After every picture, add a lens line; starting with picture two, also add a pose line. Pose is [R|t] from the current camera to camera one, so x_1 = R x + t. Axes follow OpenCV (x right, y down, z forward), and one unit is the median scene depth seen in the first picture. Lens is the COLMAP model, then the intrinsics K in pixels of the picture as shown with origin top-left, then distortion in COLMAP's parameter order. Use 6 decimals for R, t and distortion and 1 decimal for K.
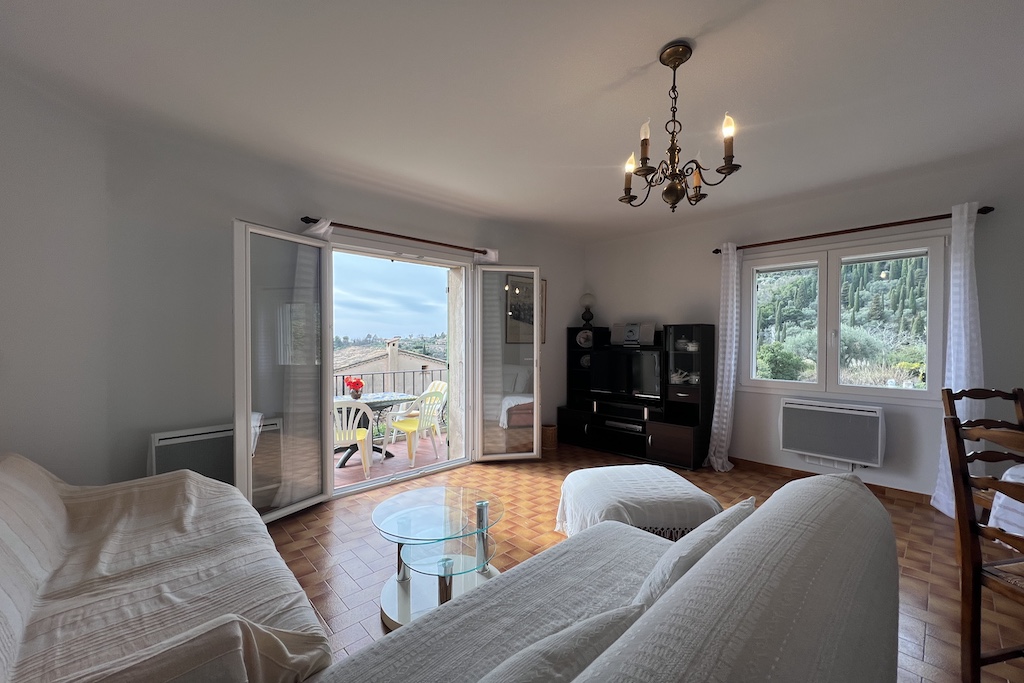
lens RADIAL K [[409.7, 0, 514.0], [0, 409.7, 345.1], [0, 0, 1]] dist [0.000138, 0.000022]
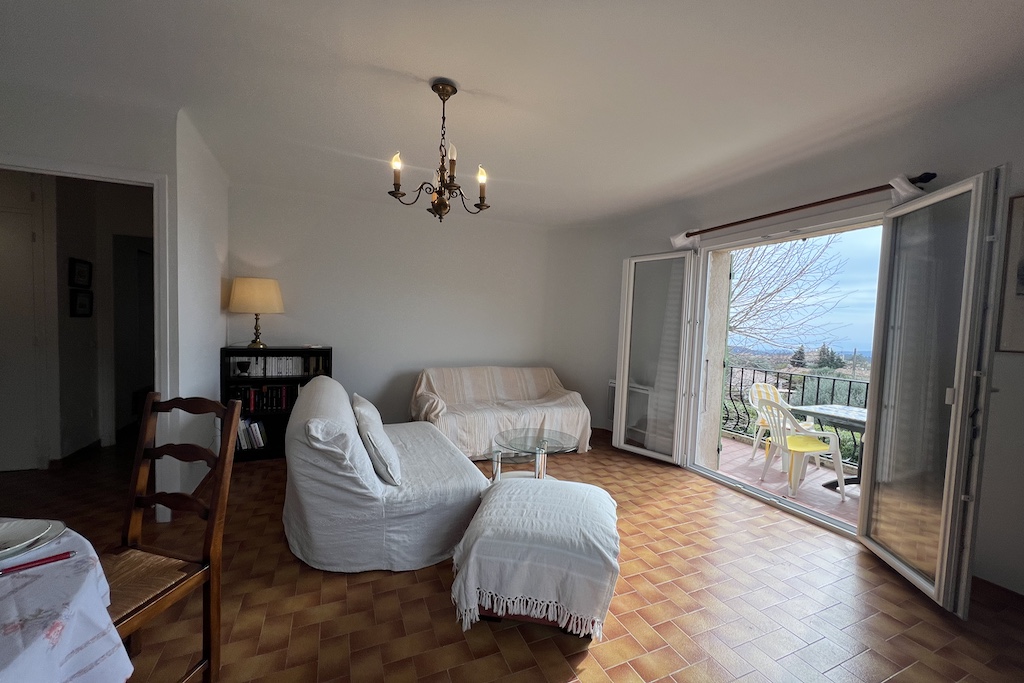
lens RADIAL K [[409.3, 0, 514.7], [0, 409.3, 348.6], [0, 0, 1]] dist [-0.001205, -0.000057]
pose [[-0.337104, 0.040583, -0.940592, 0.640202], [-0.043525, 0.997330, 0.058630, -0.012422], [0.940461, 0.060704, -0.334437, 0.712626]]
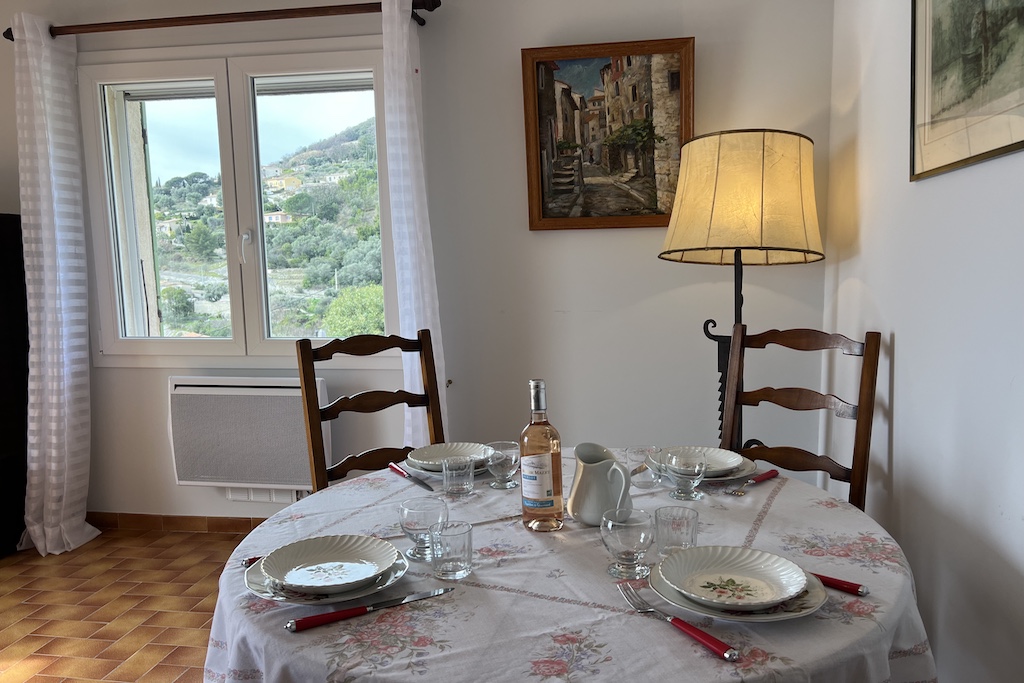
lens RADIAL K [[770.4, 0, 523.2], [0, 770.4, 360.8], [0, 0, 1]] dist [0.063572, -0.081055]
pose [[0.794173, -0.093023, 0.600529, 0.403484], [0.025728, 0.992475, 0.119712, 0.014596], [-0.607147, -0.079622, 0.790591, 0.049043]]
